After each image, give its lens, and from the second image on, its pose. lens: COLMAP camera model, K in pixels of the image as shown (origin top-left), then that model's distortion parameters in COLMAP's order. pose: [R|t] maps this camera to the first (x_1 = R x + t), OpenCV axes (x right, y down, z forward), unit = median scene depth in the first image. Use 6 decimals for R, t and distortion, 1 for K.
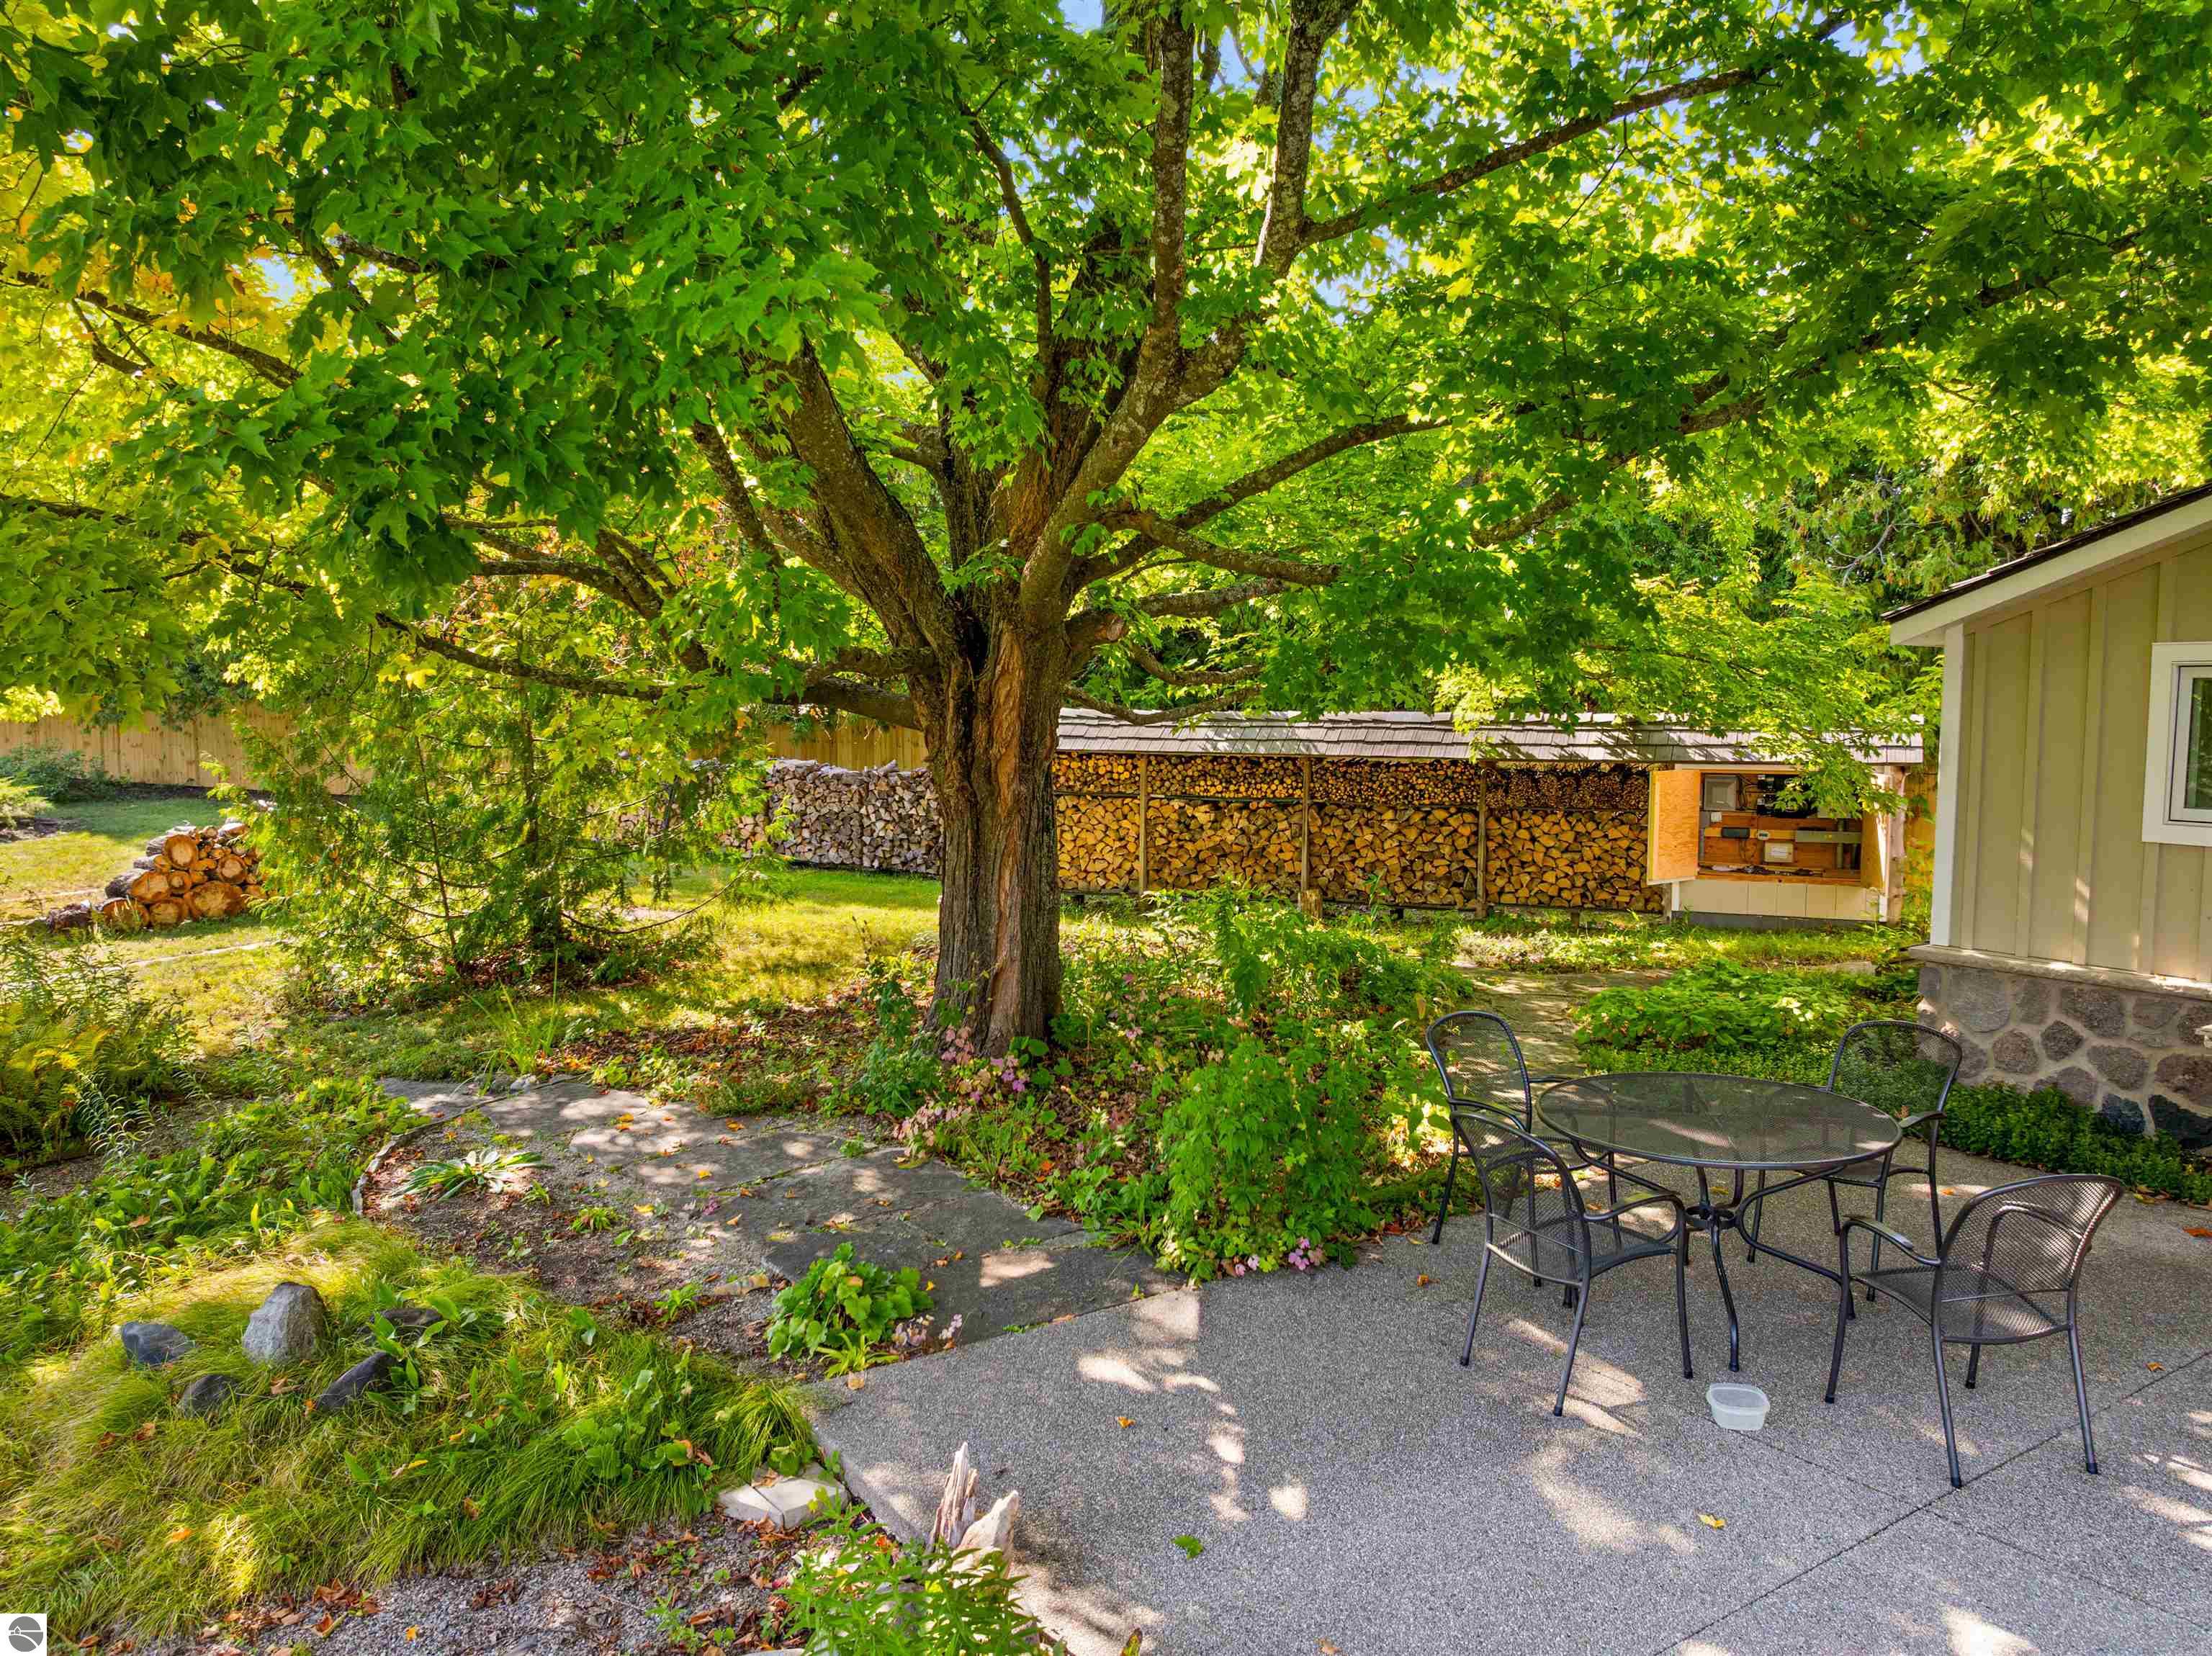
lens RADIAL K [[1543.5, 0, 1106.2], [0, 1543.5, 829.1], [0, 0, 1]] dist [0.000293, 0.000494]
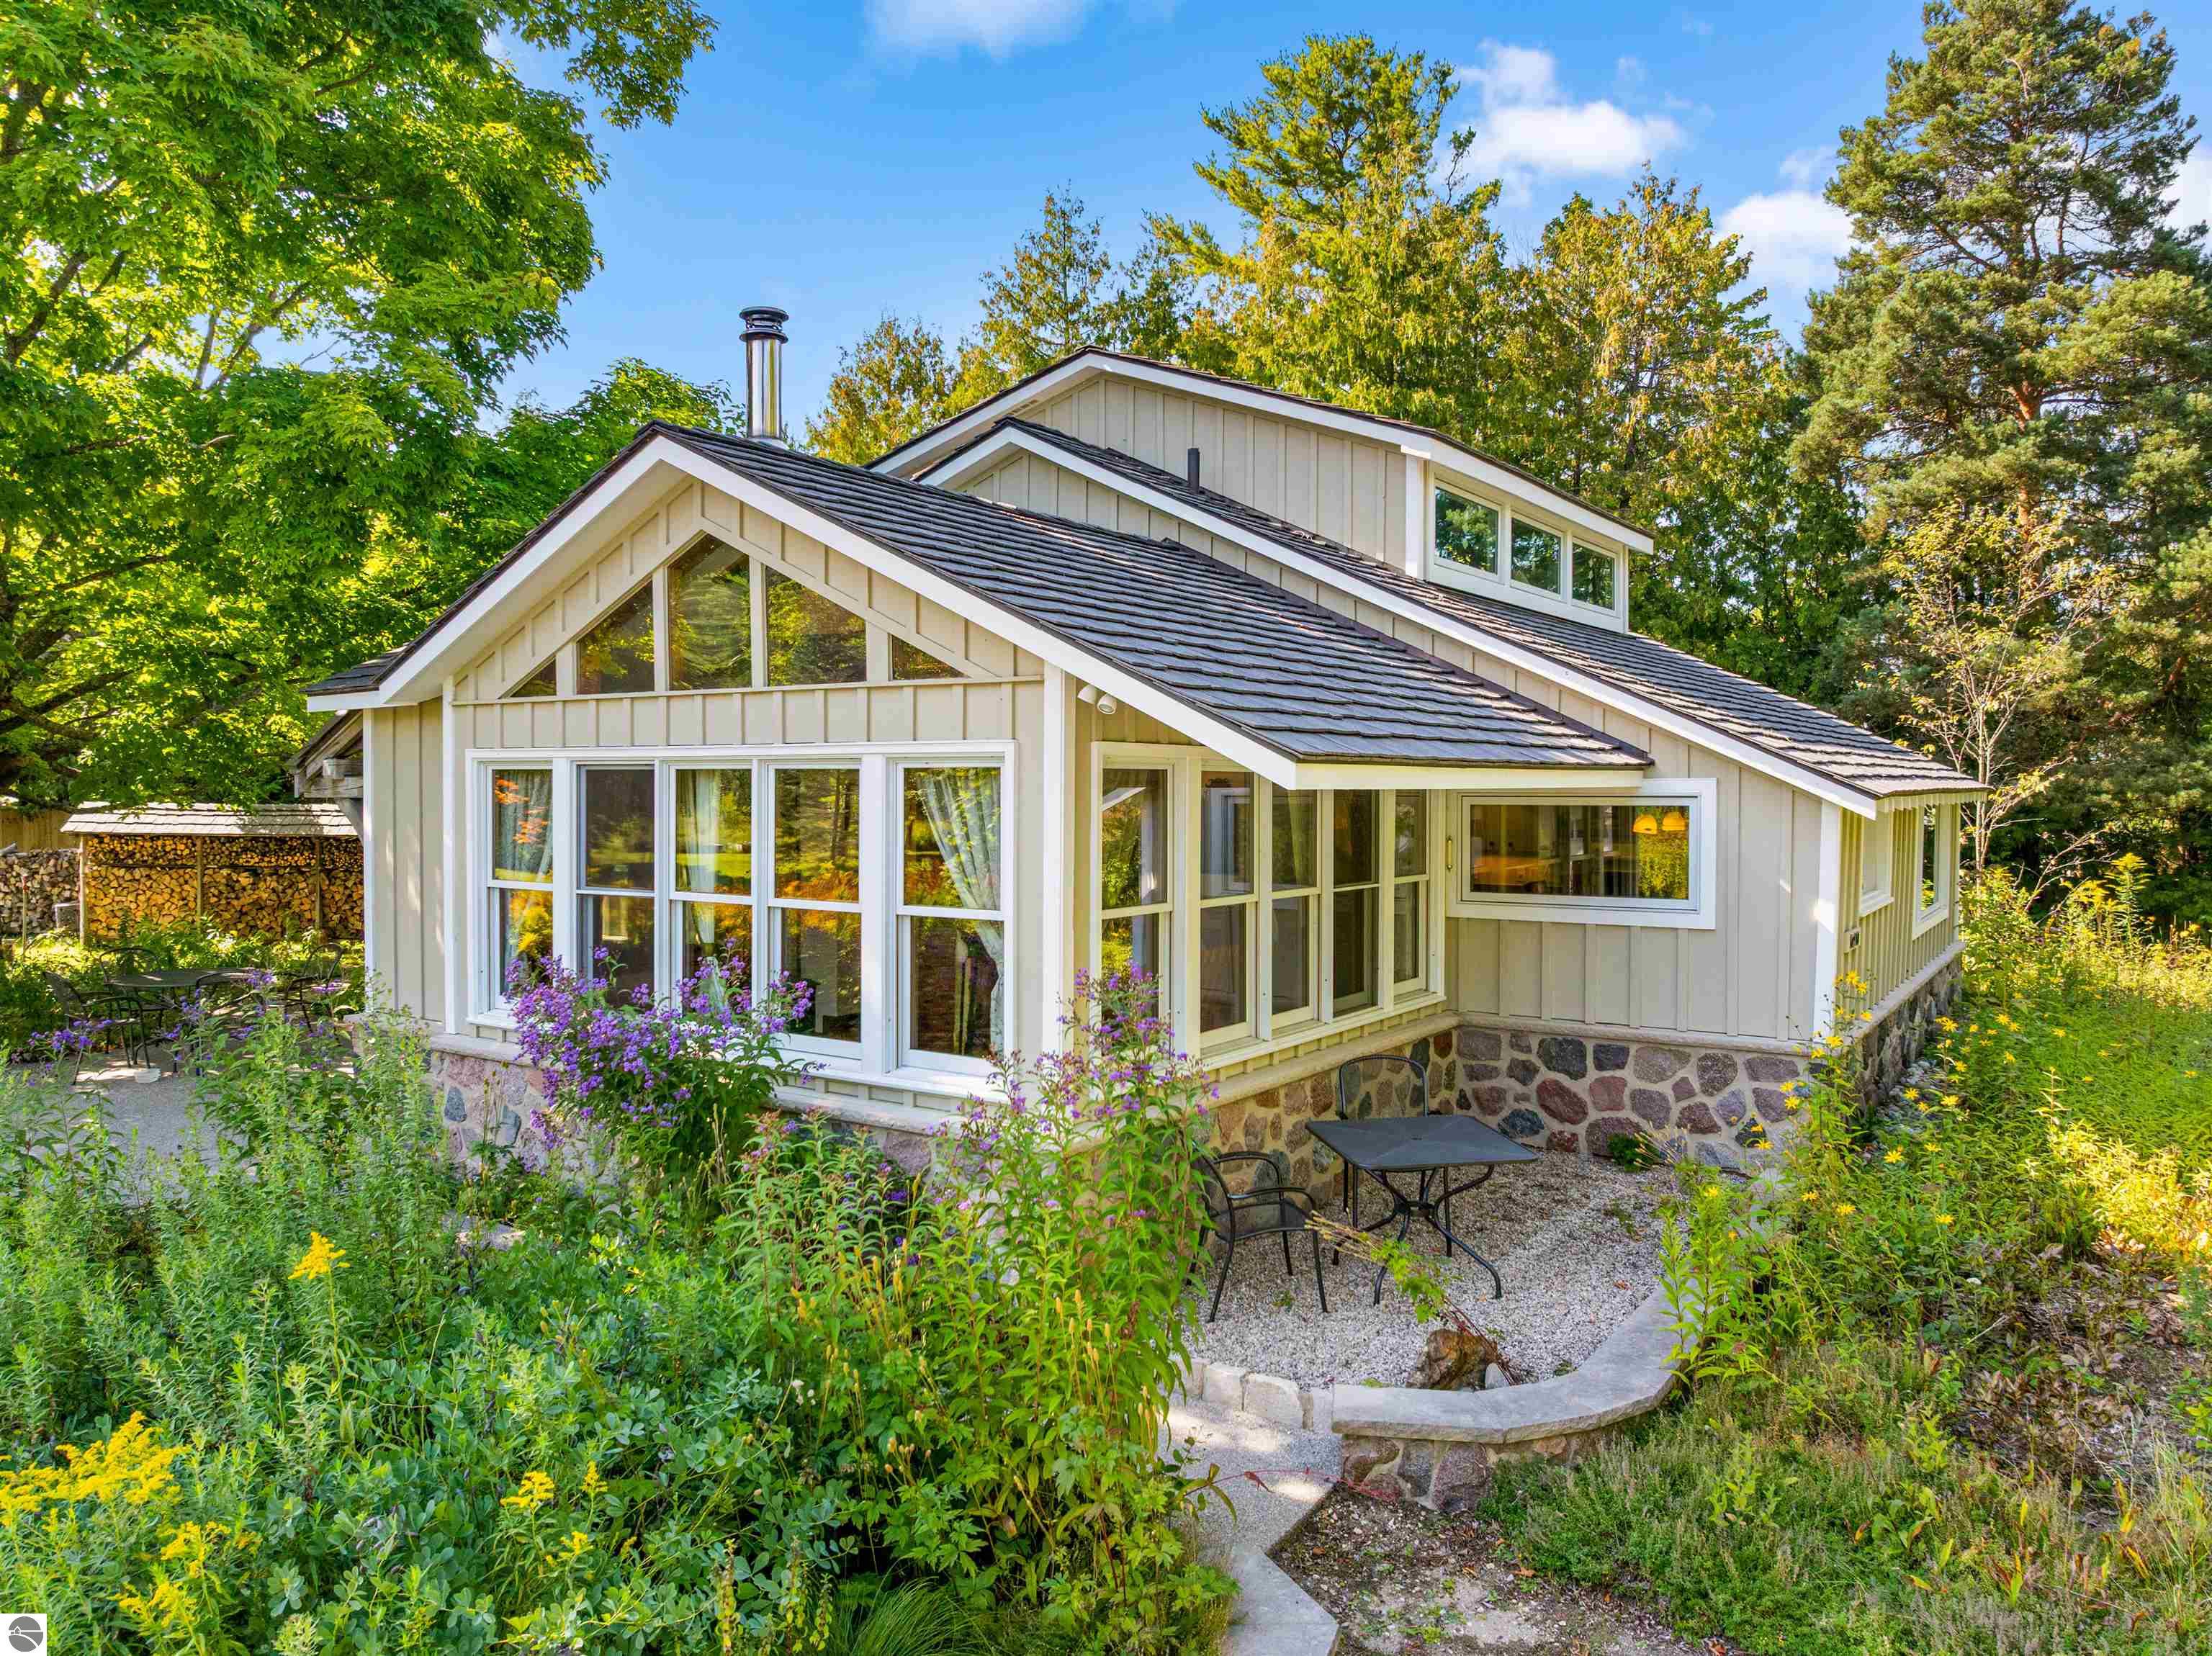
lens RADIAL K [[1543.5, 0, 1105.4], [0, 1543.5, 822.5], [0, 0, 1]] dist [0.000293, 0.000494]
pose [[0.937916, -0.003766, 0.346841, 0.303902], [0.026331, 0.997829, -0.060368, 0.043365], [-0.345860, 0.065753, 0.935979, -0.558278]]
